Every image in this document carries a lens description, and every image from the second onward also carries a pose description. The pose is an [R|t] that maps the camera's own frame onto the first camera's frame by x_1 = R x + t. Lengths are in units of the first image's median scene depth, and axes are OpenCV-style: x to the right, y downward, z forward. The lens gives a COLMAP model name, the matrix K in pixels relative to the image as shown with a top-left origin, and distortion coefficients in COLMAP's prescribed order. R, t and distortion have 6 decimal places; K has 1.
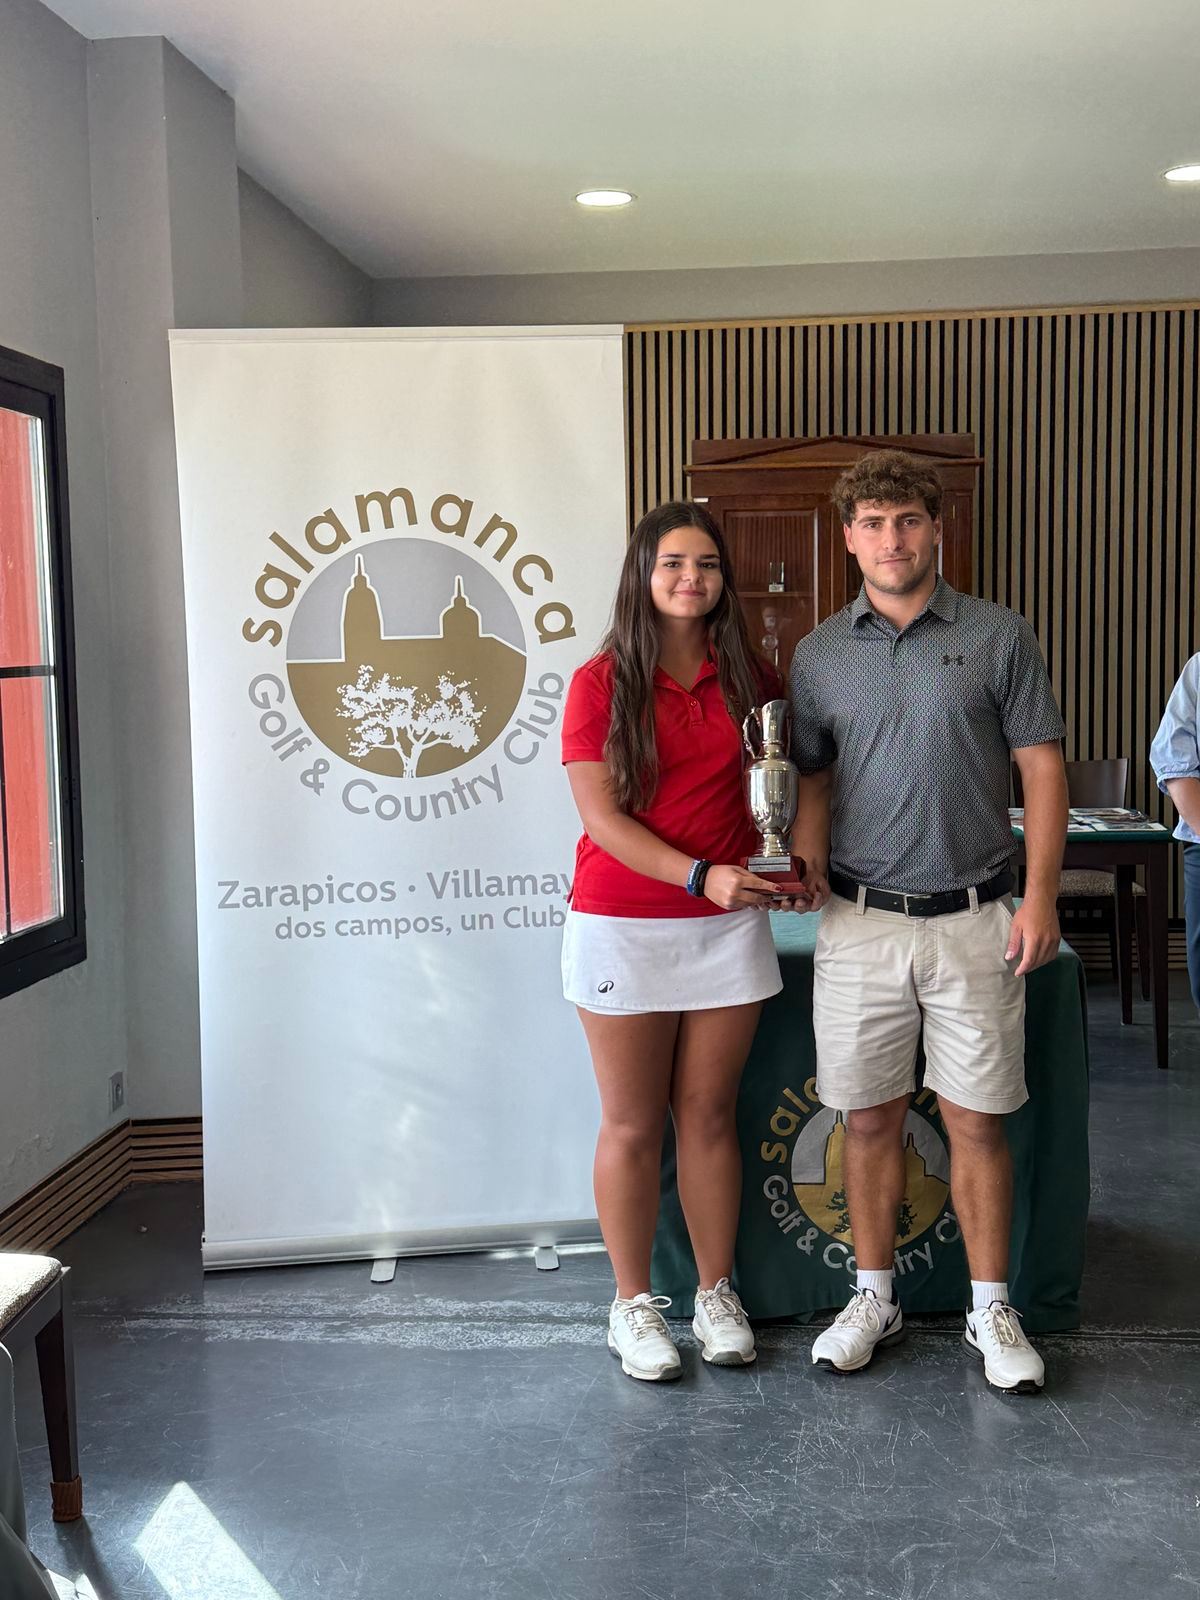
lens RADIAL K [[2014.6, 0, 600.0], [0, 2014.6, 800.0], [0, 0, 1]] dist [0.174721, -0.356201]
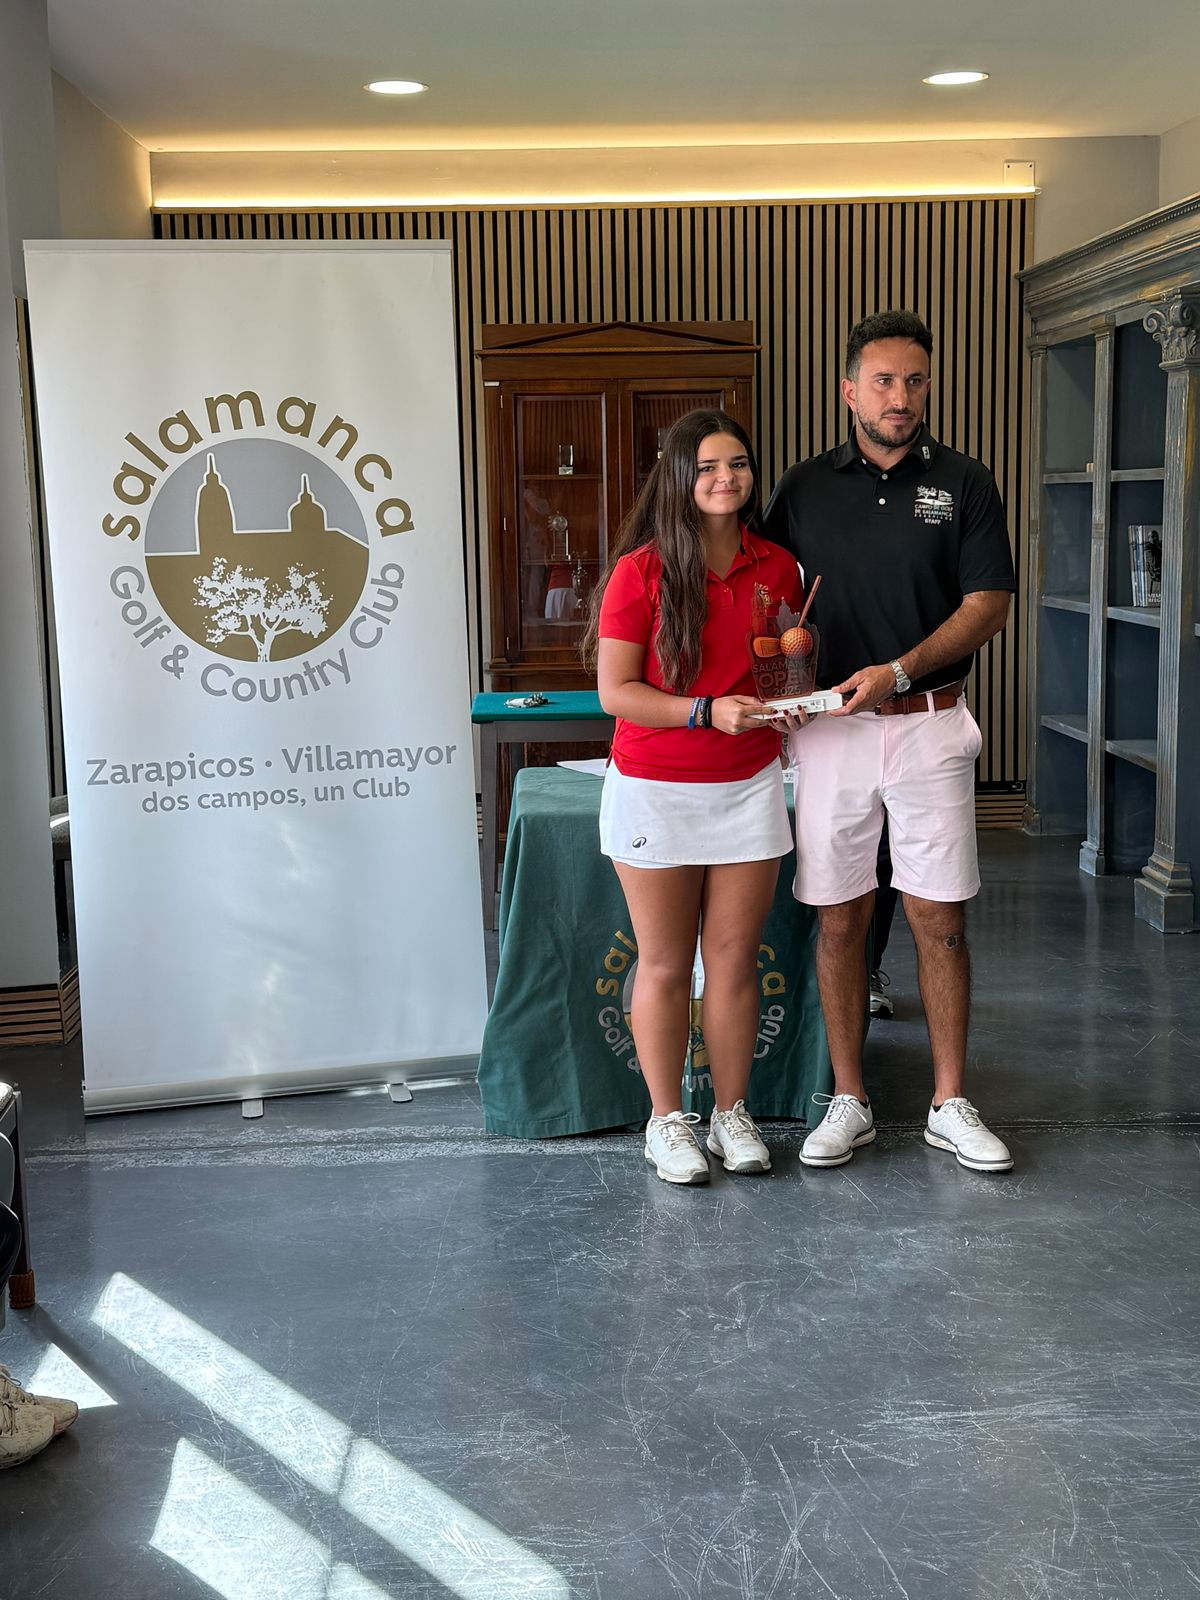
lens RADIAL K [[2231.0, 0, 603.6], [0, 2231.0, 818.1], [0, 0, 1]] dist [0.156286, -0.096036]
pose [[0.991324, -0.022665, 0.129471, -0.071153], [0.014524, 0.997878, 0.063478, -0.001019], [-0.130635, -0.061047, 0.989549, -0.221227]]
